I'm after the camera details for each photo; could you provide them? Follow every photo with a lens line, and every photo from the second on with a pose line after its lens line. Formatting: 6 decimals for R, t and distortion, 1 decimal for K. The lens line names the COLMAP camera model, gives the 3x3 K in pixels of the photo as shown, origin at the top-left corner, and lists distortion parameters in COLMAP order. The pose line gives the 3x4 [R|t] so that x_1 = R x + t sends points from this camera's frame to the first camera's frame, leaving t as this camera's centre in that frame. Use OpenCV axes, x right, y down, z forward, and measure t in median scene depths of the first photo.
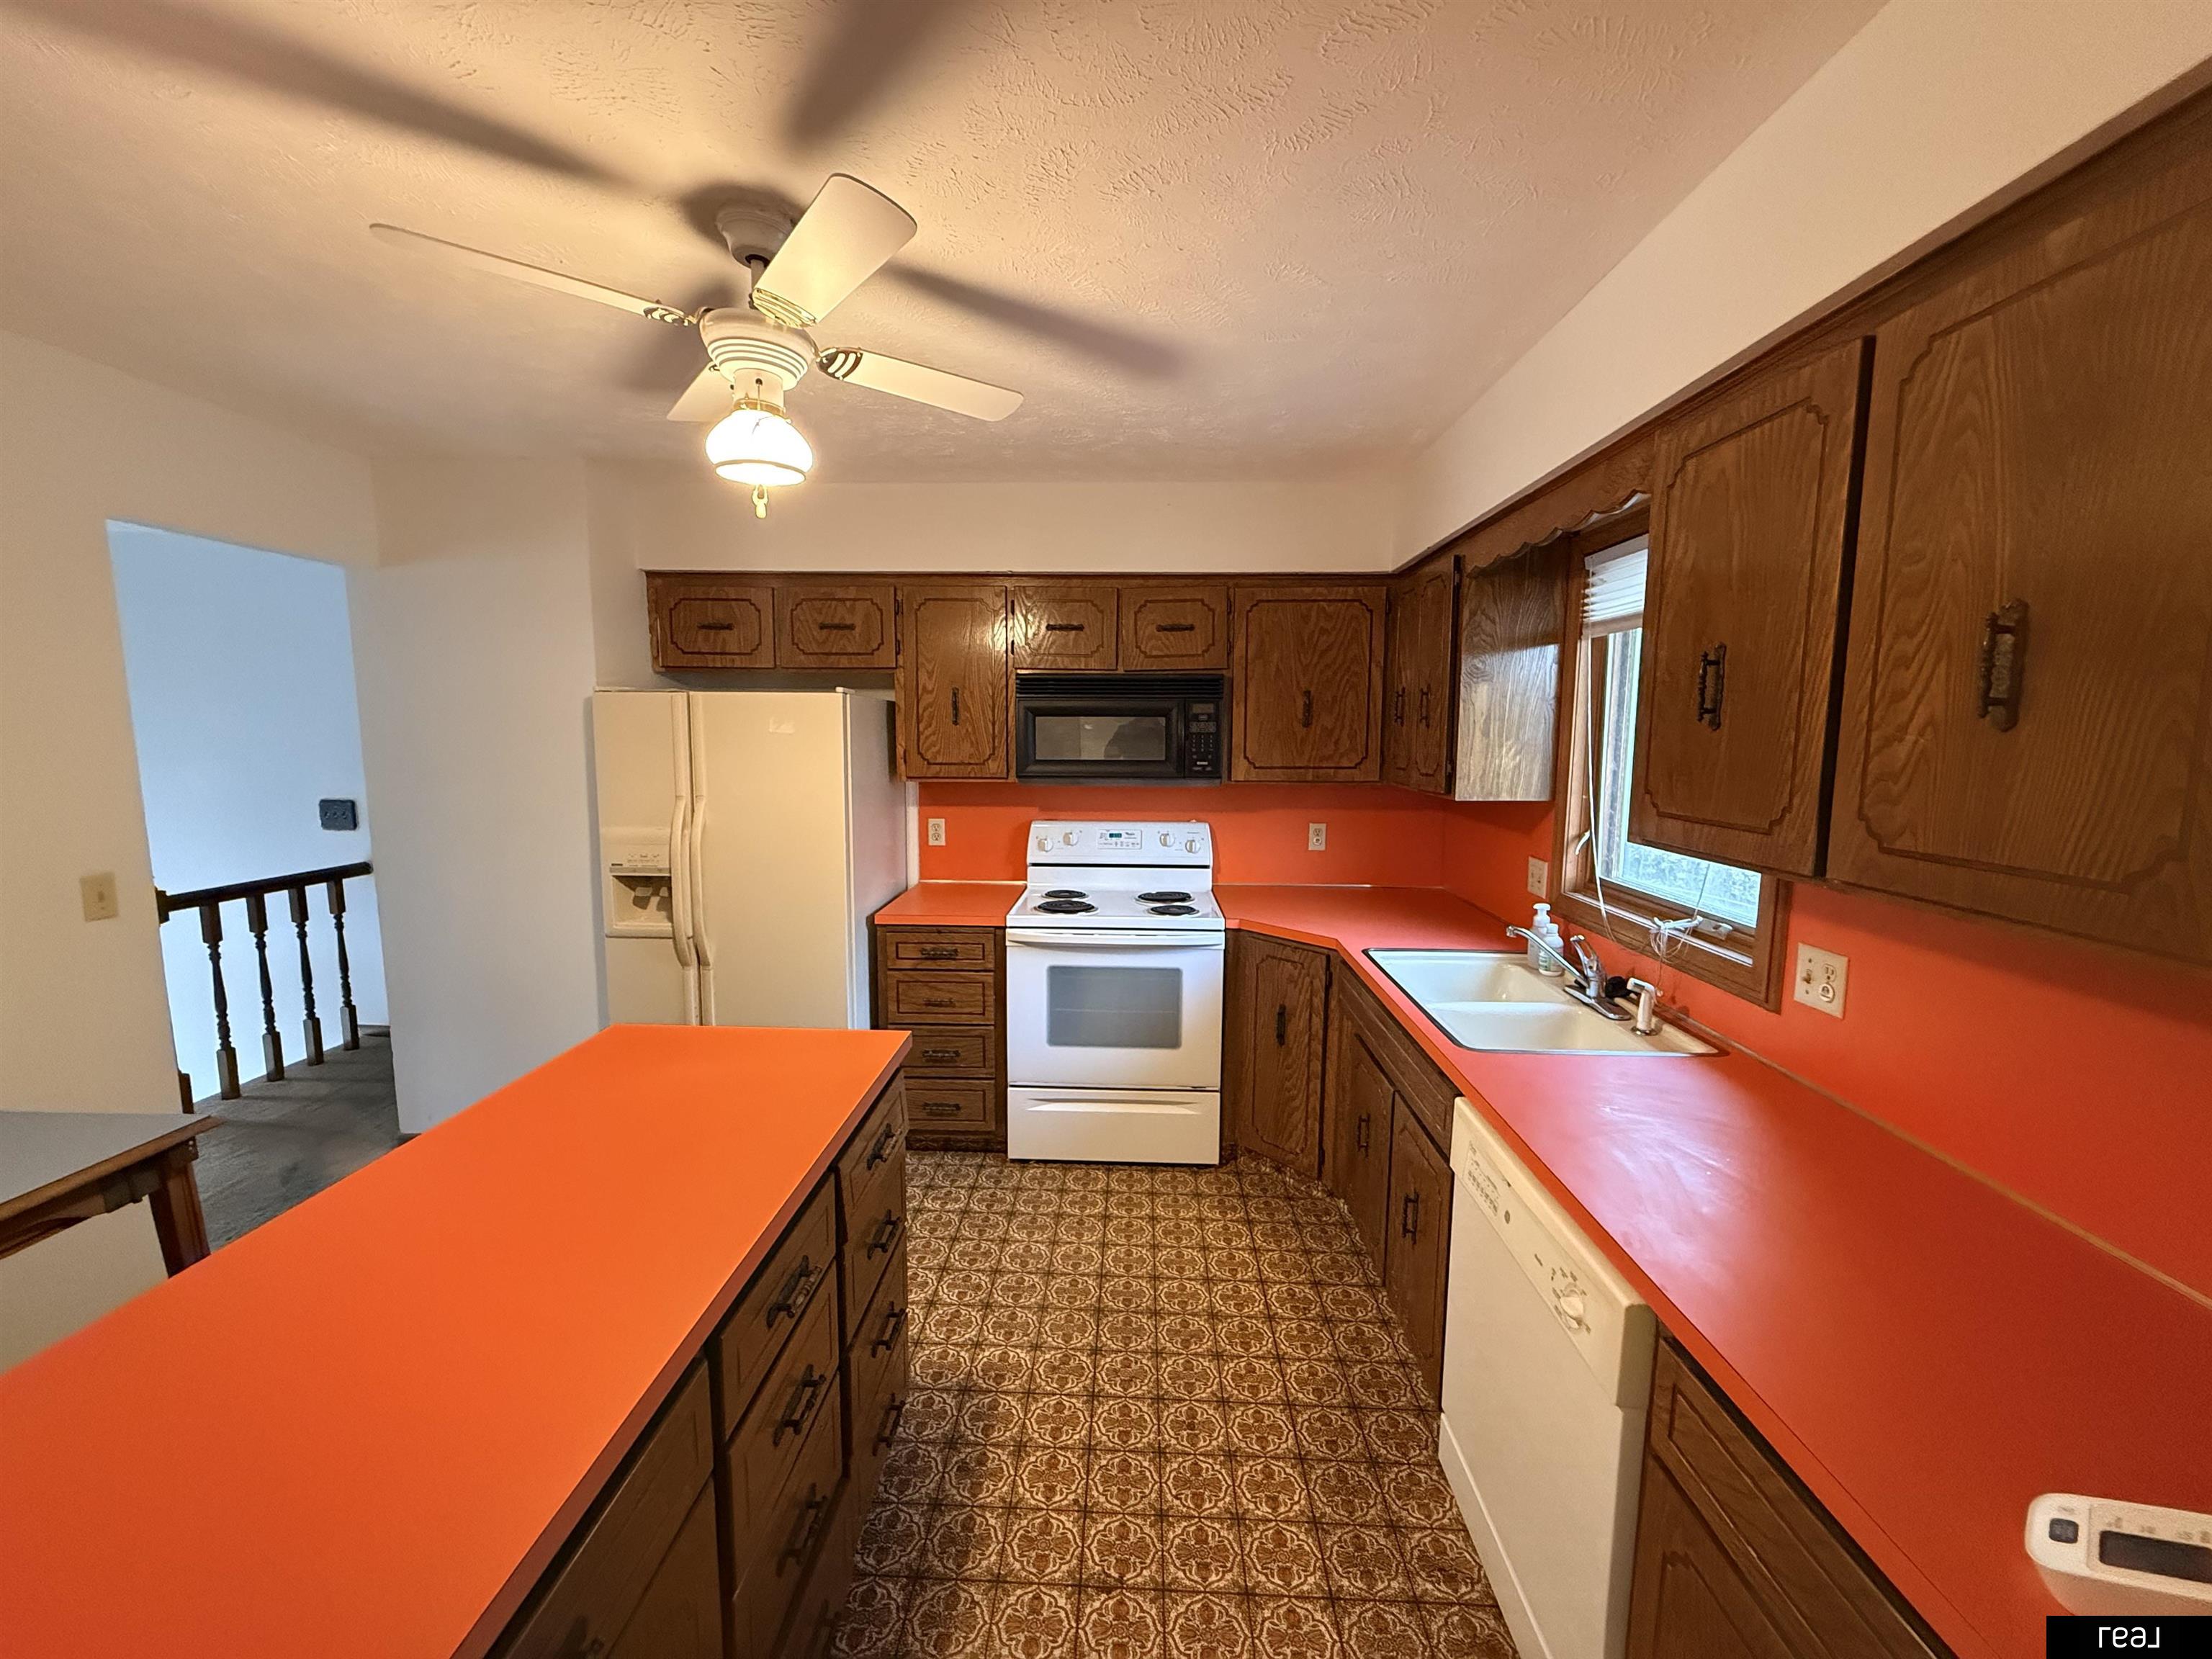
lens RADIAL K [[875.5, 0, 1108.2], [0, 875.5, 837.6], [0, 0, 1]] dist [-0.002513, -0.000107]
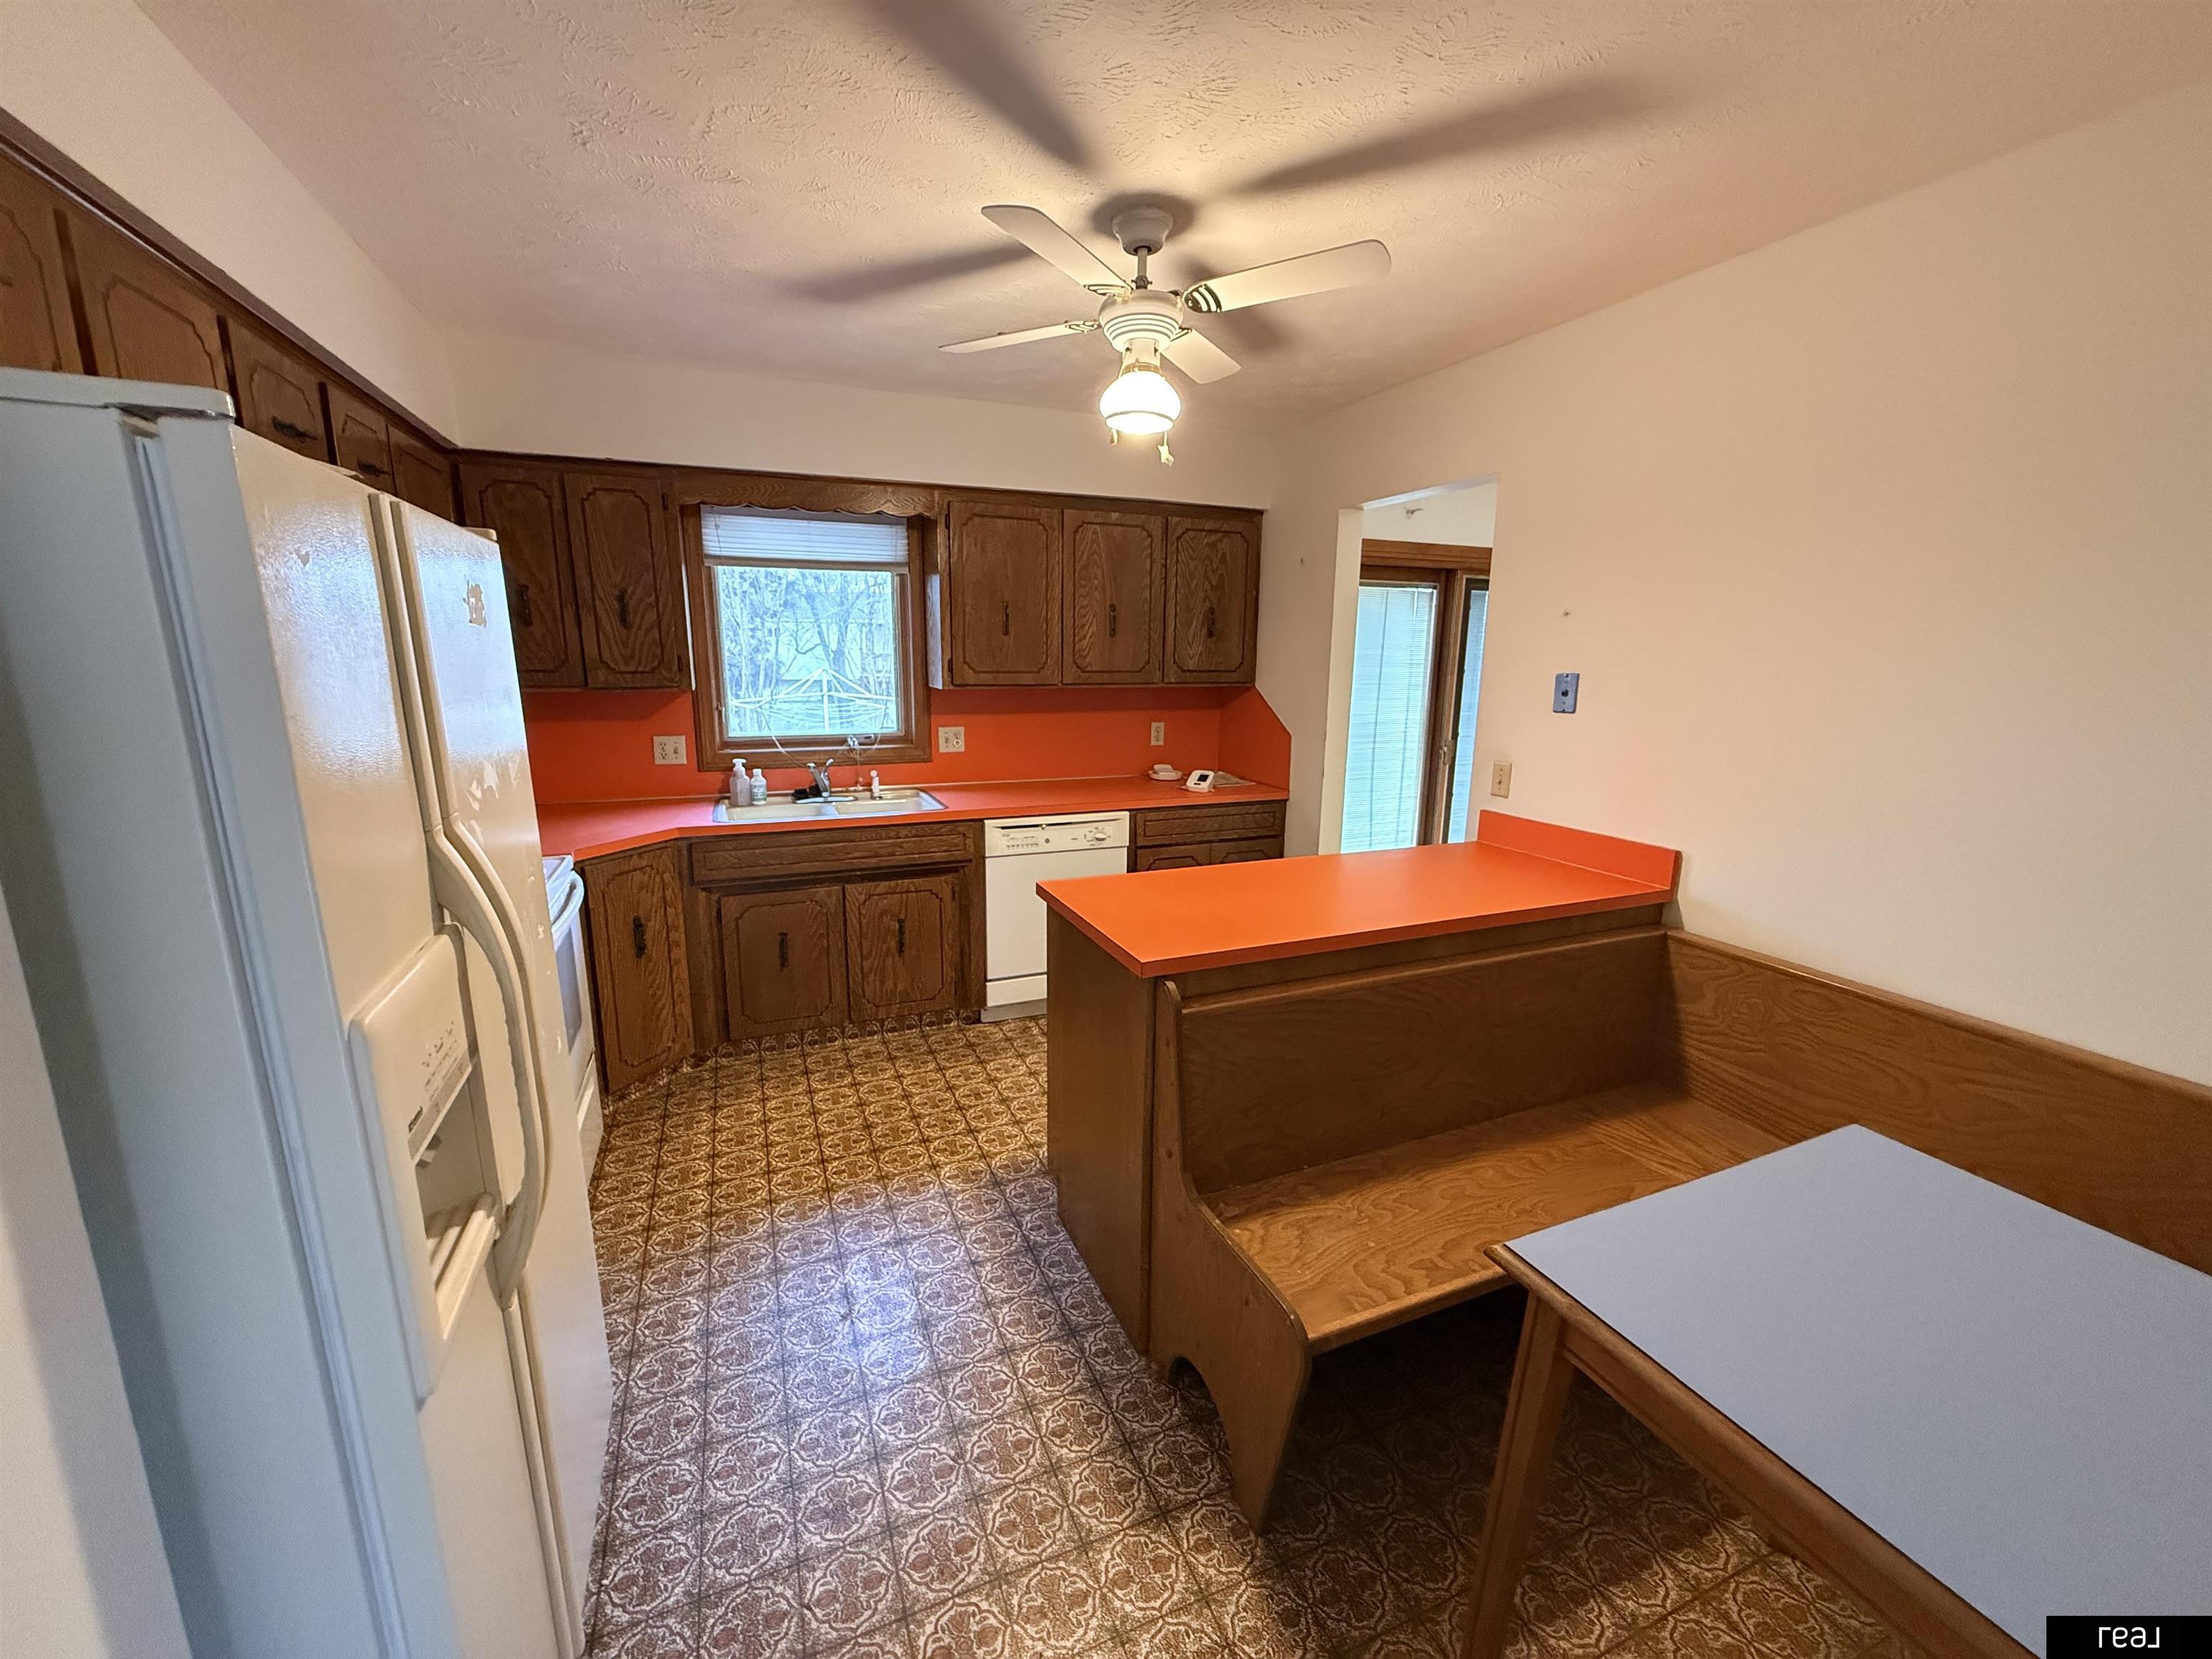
lens RADIAL K [[875.5, 0, 1096.9], [0, 875.5, 833.2], [0, 0, 1]] dist [-0.002513, -0.000107]
pose [[-0.416238, -0.198248, 0.887380, -1.186951], [0.101413, 0.959730, 0.261980, -0.139483], [-0.903582, 0.199038, -0.379371, 1.220833]]
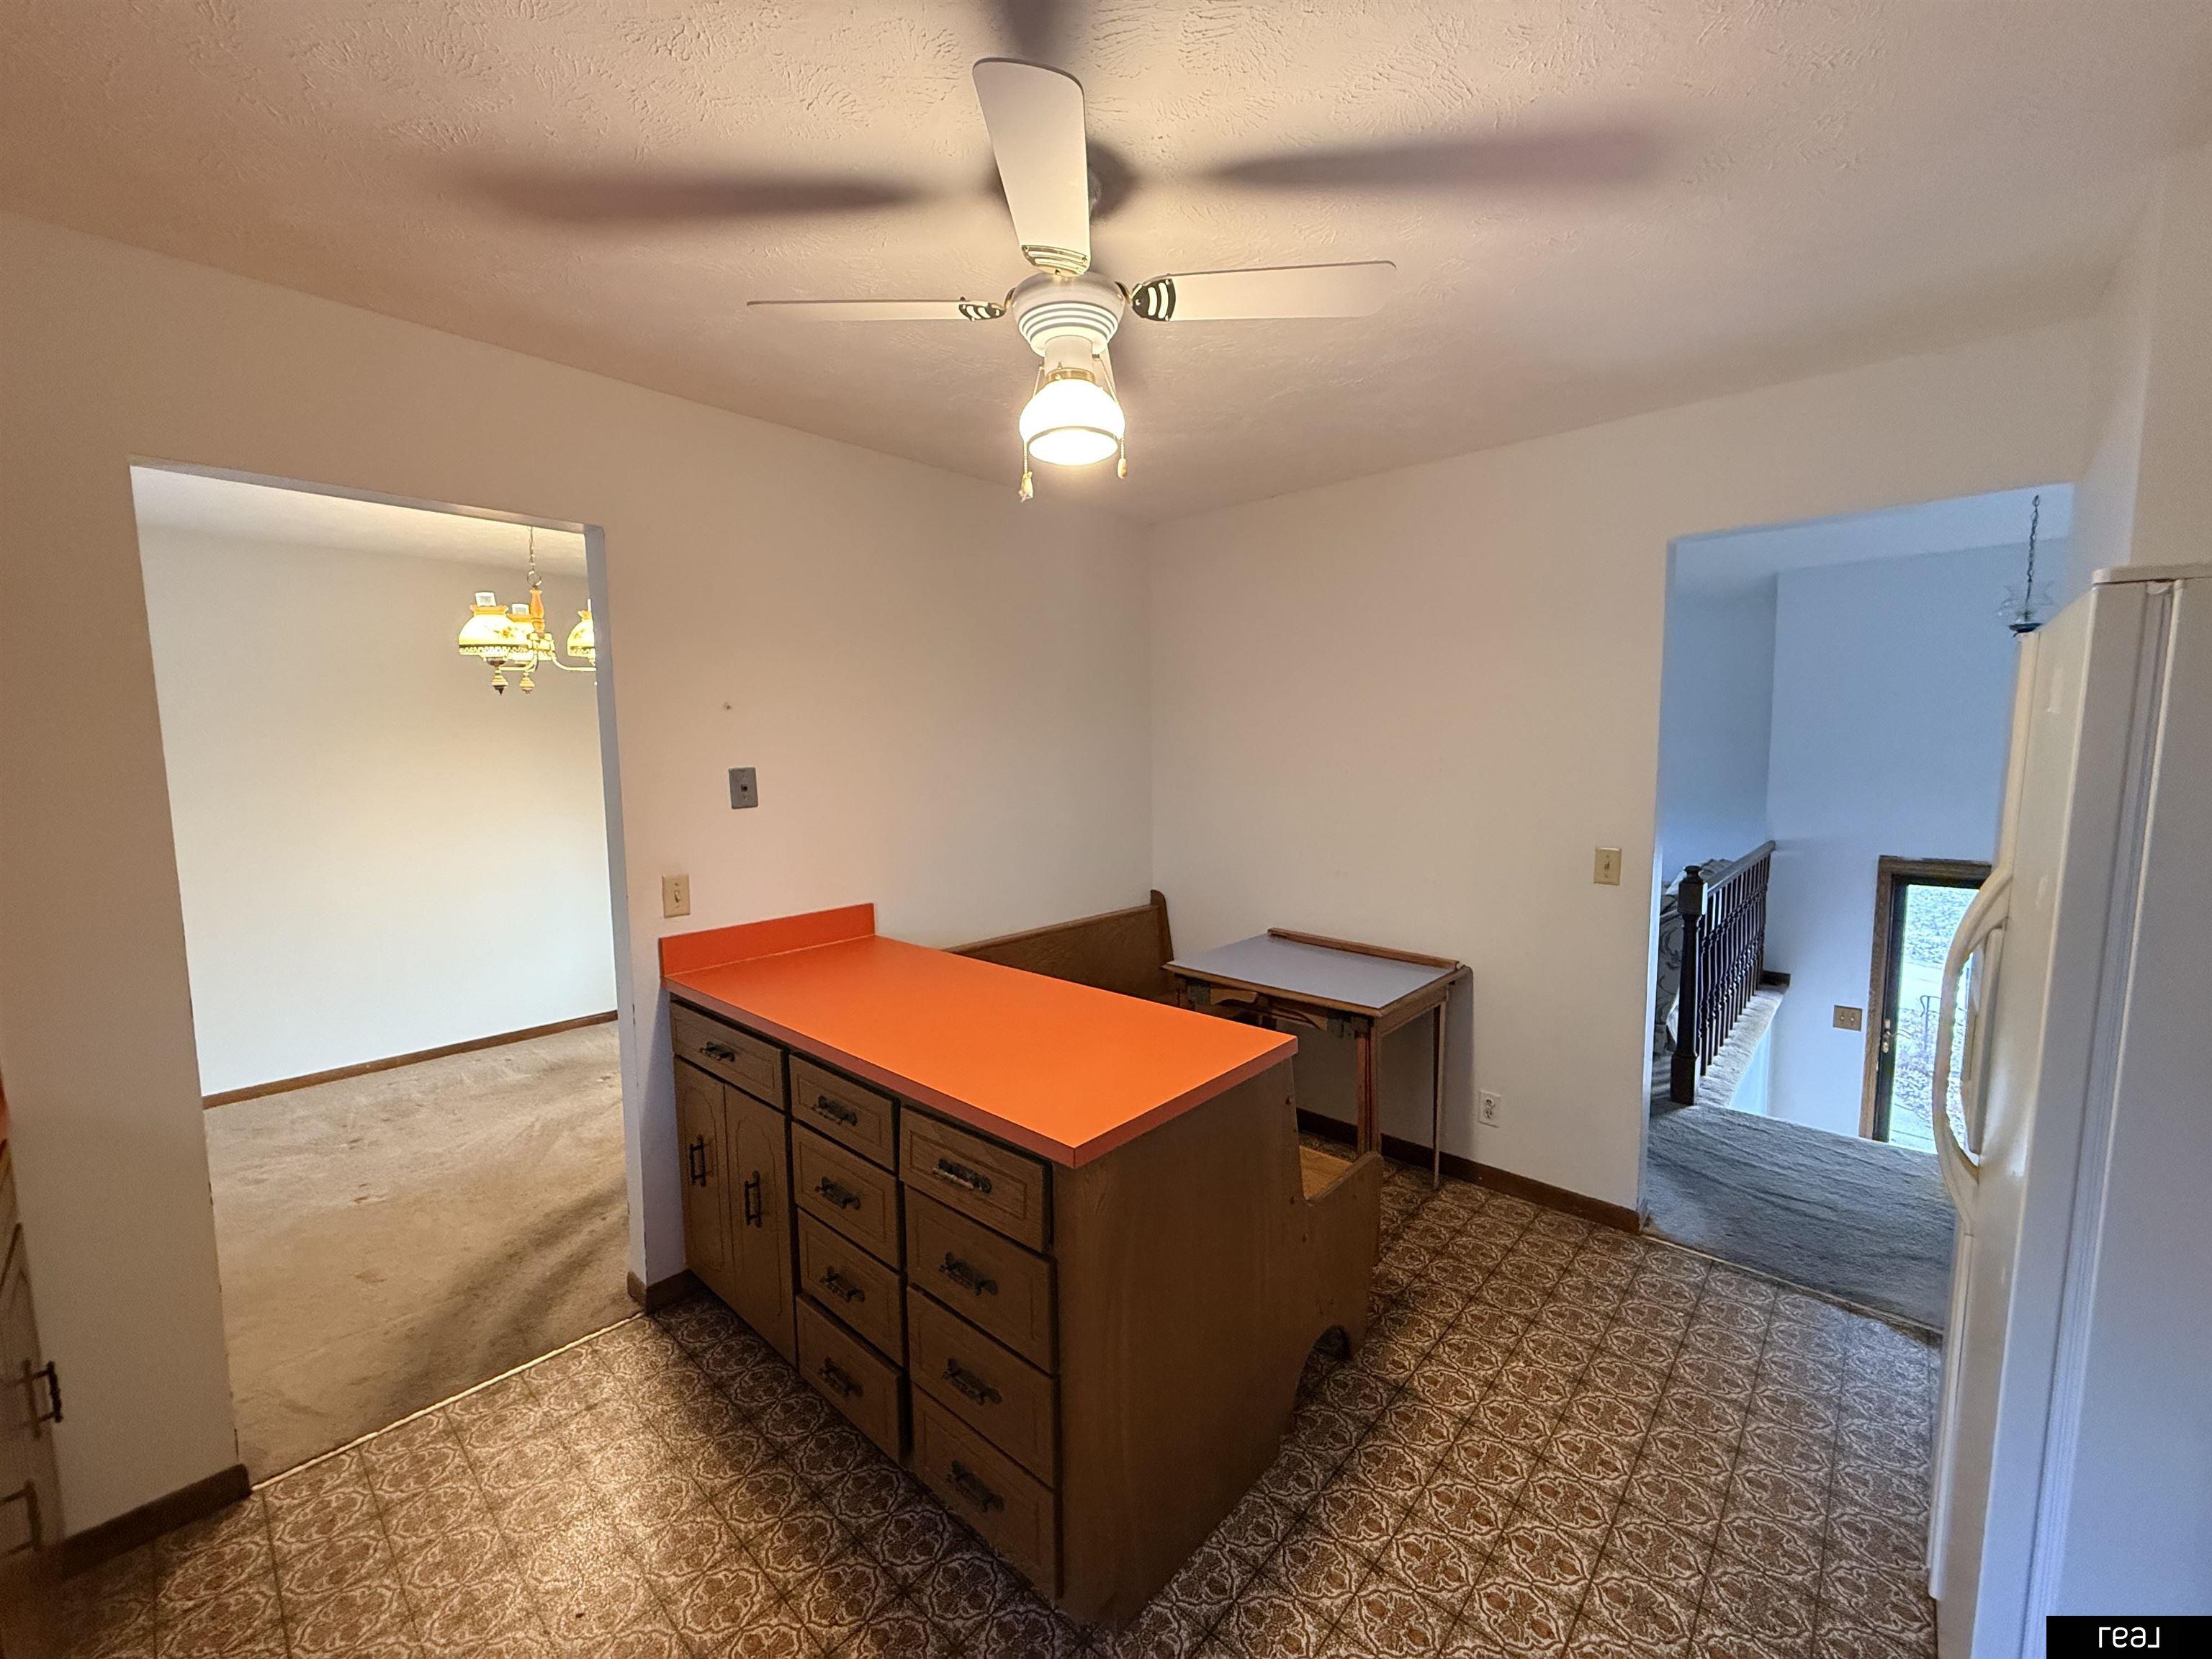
lens RADIAL K [[875.5, 0, 1104.7], [0, 875.5, 829.5], [0, 0, 1]] dist [-0.002513, -0.000107]
pose [[-0.644891, 0.072923, -0.760788, 0.242083], [-0.090819, 0.981073, 0.171021, -0.132773], [0.758859, 0.179384, -0.626062, 1.251184]]
